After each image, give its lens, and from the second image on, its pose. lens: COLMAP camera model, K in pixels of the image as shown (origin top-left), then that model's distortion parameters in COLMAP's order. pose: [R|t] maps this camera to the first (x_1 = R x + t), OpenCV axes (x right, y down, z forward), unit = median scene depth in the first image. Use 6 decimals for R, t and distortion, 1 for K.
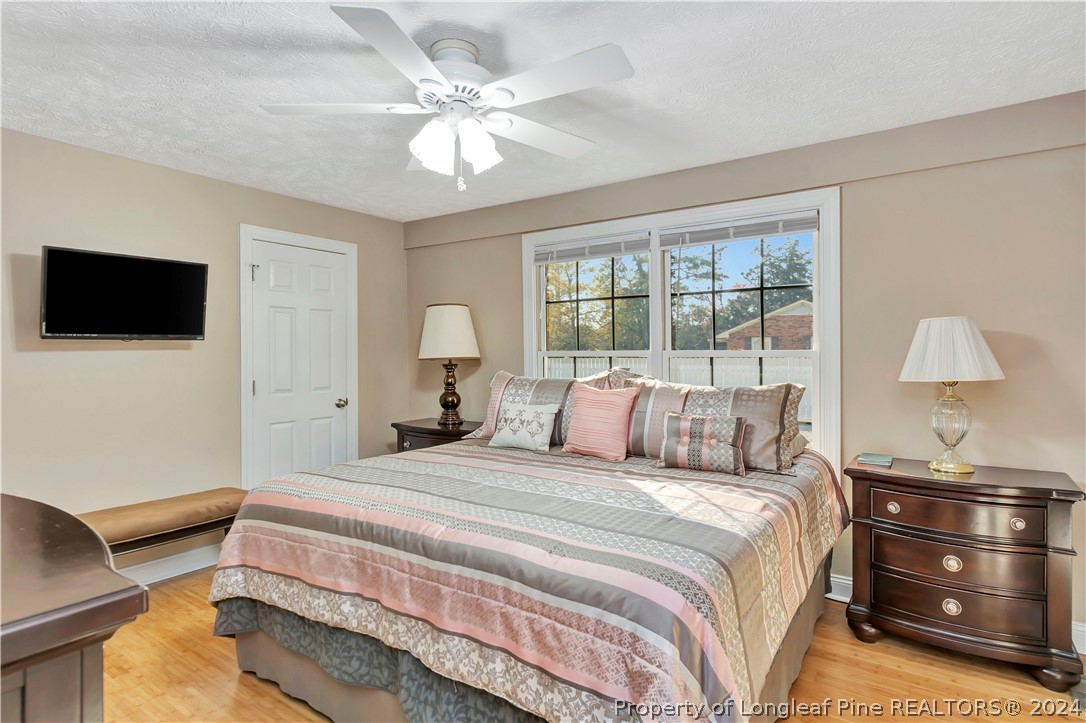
lens RADIAL K [[563.9, 0, 544.7], [0, 563.9, 355.4], [0, 0, 1]] dist [-0.004177, 0.000707]
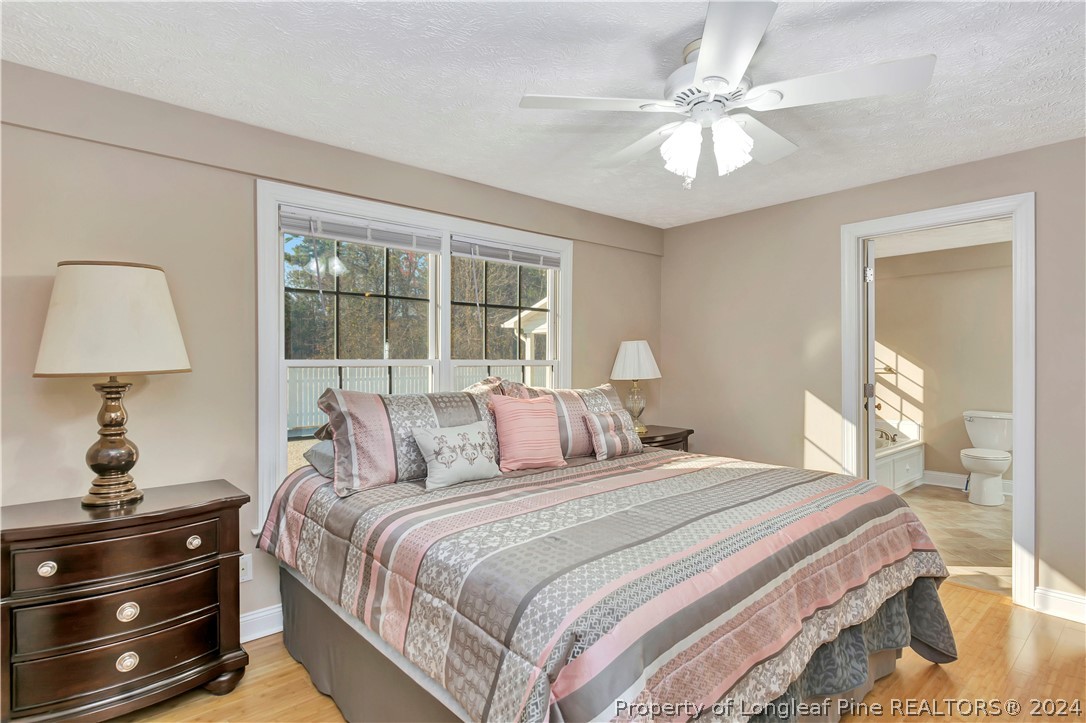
lens RADIAL K [[563.9, 0, 539.7], [0, 563.9, 365.9], [0, 0, 1]] dist [-0.004177, 0.000707]
pose [[0.242222, -0.004717, 0.970209, -0.572368], [0.006619, 0.999973, 0.003209, 0.000118], [-0.970198, 0.005644, 0.242247, 0.511213]]
